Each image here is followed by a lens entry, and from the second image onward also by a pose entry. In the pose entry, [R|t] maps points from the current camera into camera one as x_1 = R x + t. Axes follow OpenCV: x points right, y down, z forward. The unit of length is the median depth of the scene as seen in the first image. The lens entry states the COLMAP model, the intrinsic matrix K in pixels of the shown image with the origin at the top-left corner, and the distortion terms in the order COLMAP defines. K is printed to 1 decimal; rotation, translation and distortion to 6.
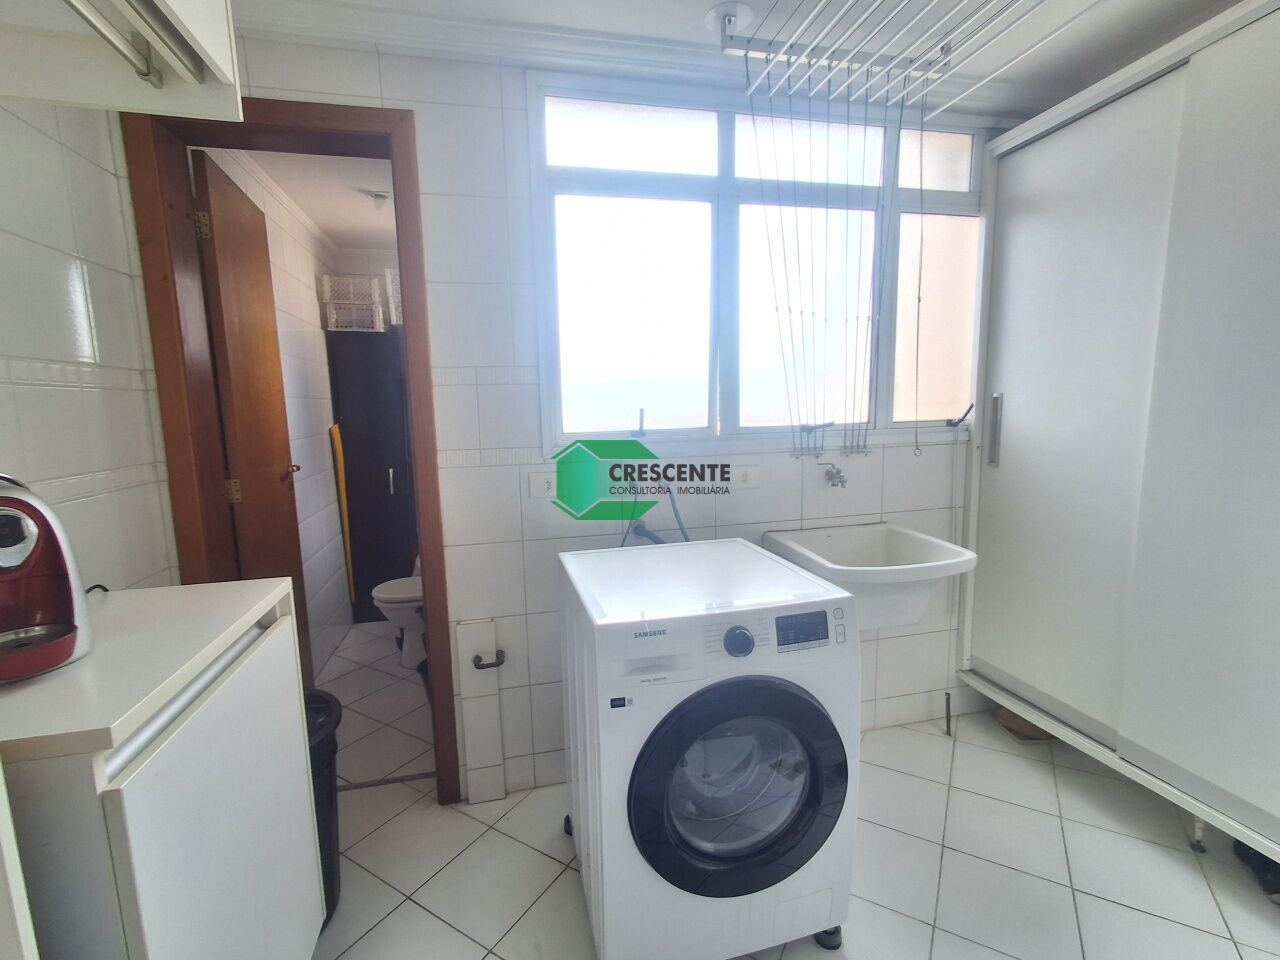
lens RADIAL K [[580.3, 0, 635.0], [0, 580.3, 485.6], [0, 0, 1]] dist [0.002304, -0.000287]
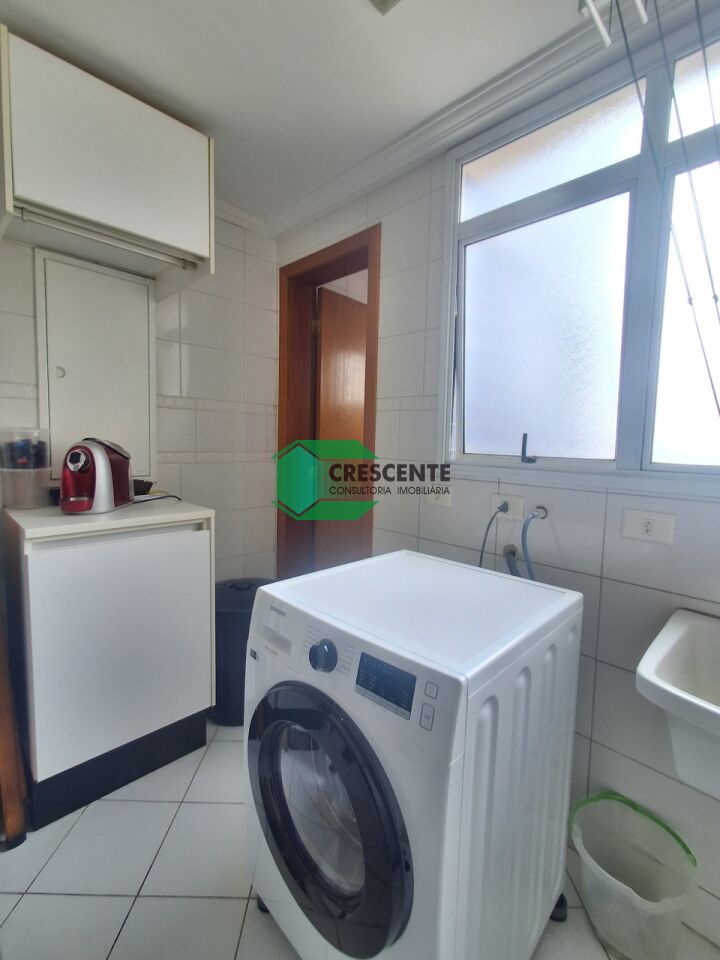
lens RADIAL K [[435.2, 0, 357.9], [0, 435.2, 478.3], [0, 0, 1]] dist [0.002304, -0.000287]
pose [[0.526974, 0.114350, -0.842153, 0.510866], [-0.157654, 0.986862, 0.035347, -0.041415], [0.835131, 0.114142, 0.538079, 0.391830]]
